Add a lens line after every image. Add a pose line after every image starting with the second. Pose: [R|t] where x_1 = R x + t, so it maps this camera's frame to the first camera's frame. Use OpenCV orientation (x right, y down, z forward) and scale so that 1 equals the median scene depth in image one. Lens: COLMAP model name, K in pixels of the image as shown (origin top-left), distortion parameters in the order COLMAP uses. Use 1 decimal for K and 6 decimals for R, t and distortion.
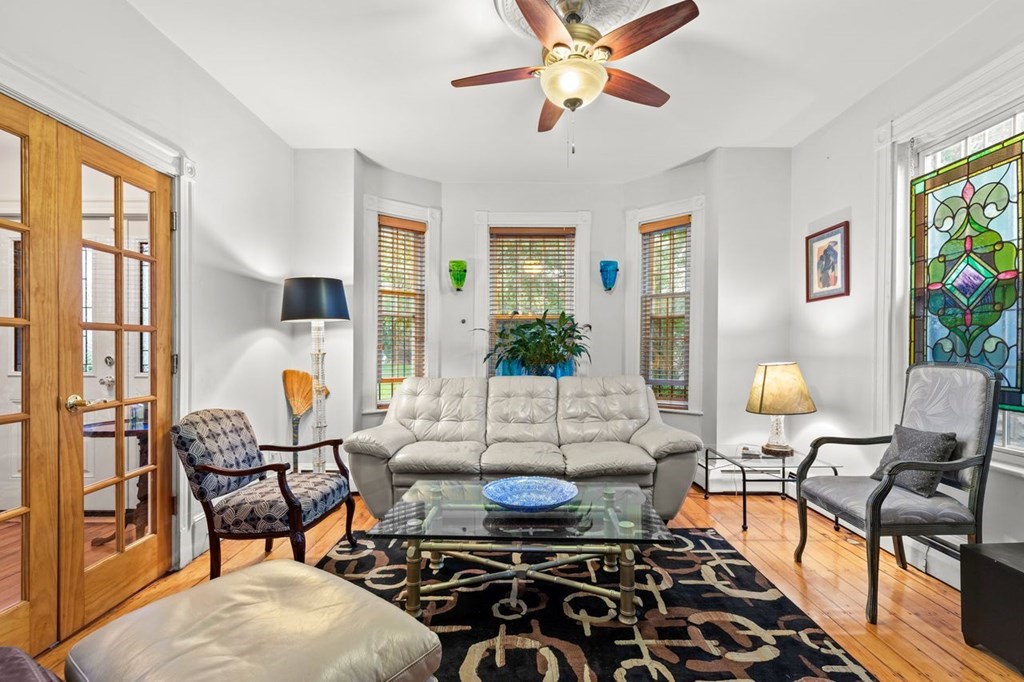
lens RADIAL K [[459.1, 0, 514.3], [0, 459.1, 352.2], [0, 0, 1]] dist [0.000727, 0.000021]
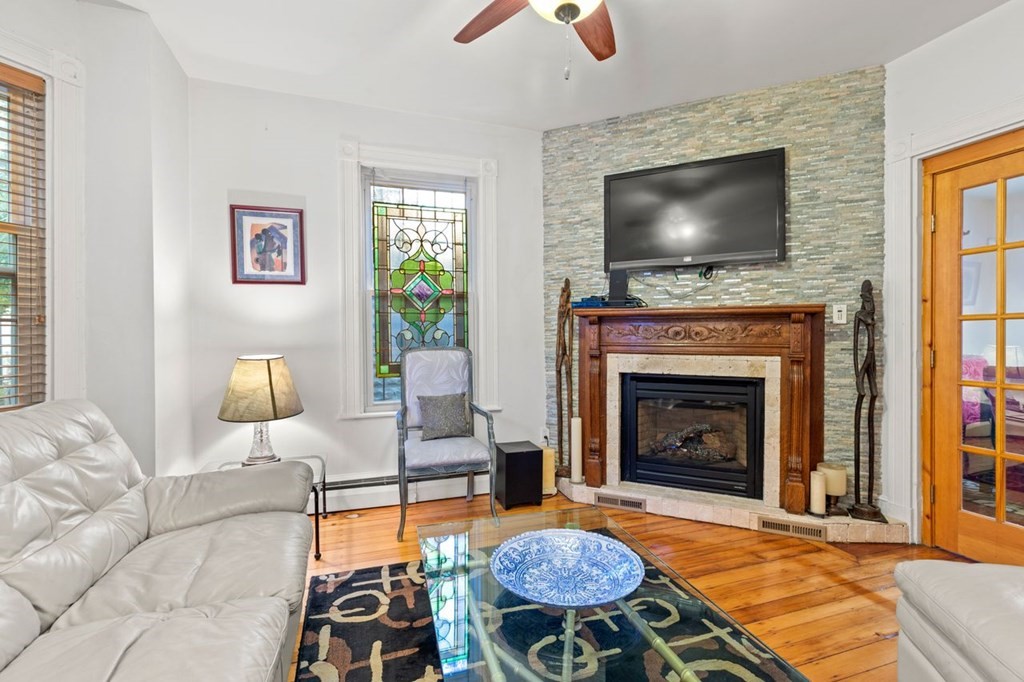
lens RADIAL K [[472.5, 0, 512.0], [0, 472.5, 341.0], [0, 0, 1]] dist [0.004427, -0.000147]
pose [[-0.331587, -0.008627, 0.943385, -0.458462], [0.013561, 0.999811, 0.013909, -0.011355], [-0.943327, 0.017406, -0.331408, 1.066022]]
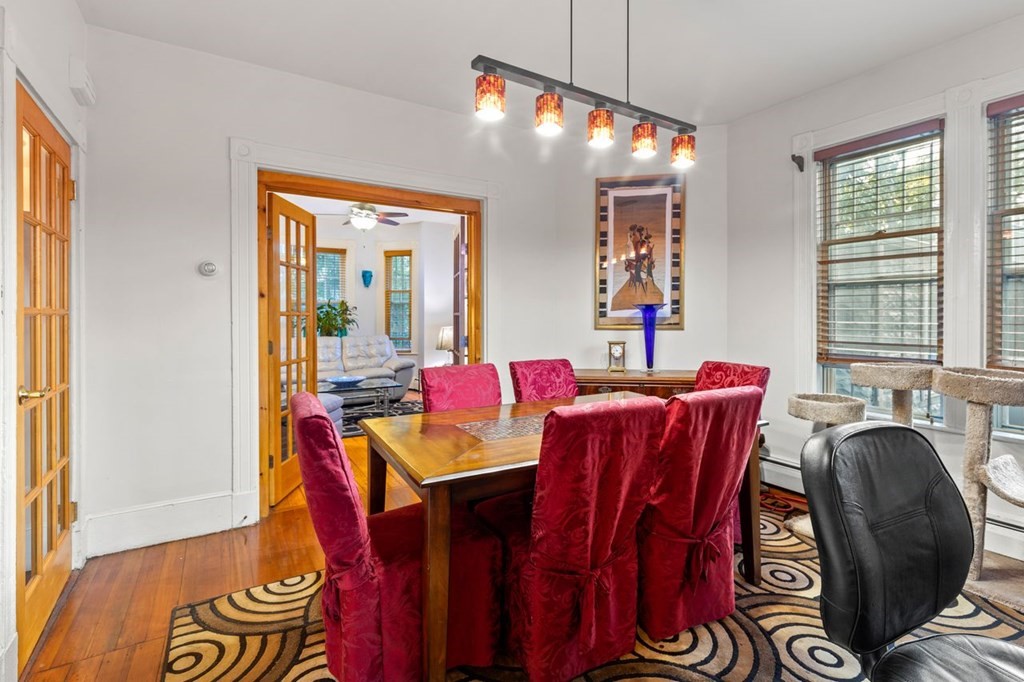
lens RADIAL K [[492.8, 0, 515.3], [0, 492.8, 320.8], [0, 0, 1]] dist [-0.000009, -0.000304]
pose [[0.850292, -0.000974, 0.526310, -0.499685], [0.004859, 0.999970, -0.005999, 0.009536], [-0.526288, 0.007658, 0.850272, -1.474370]]
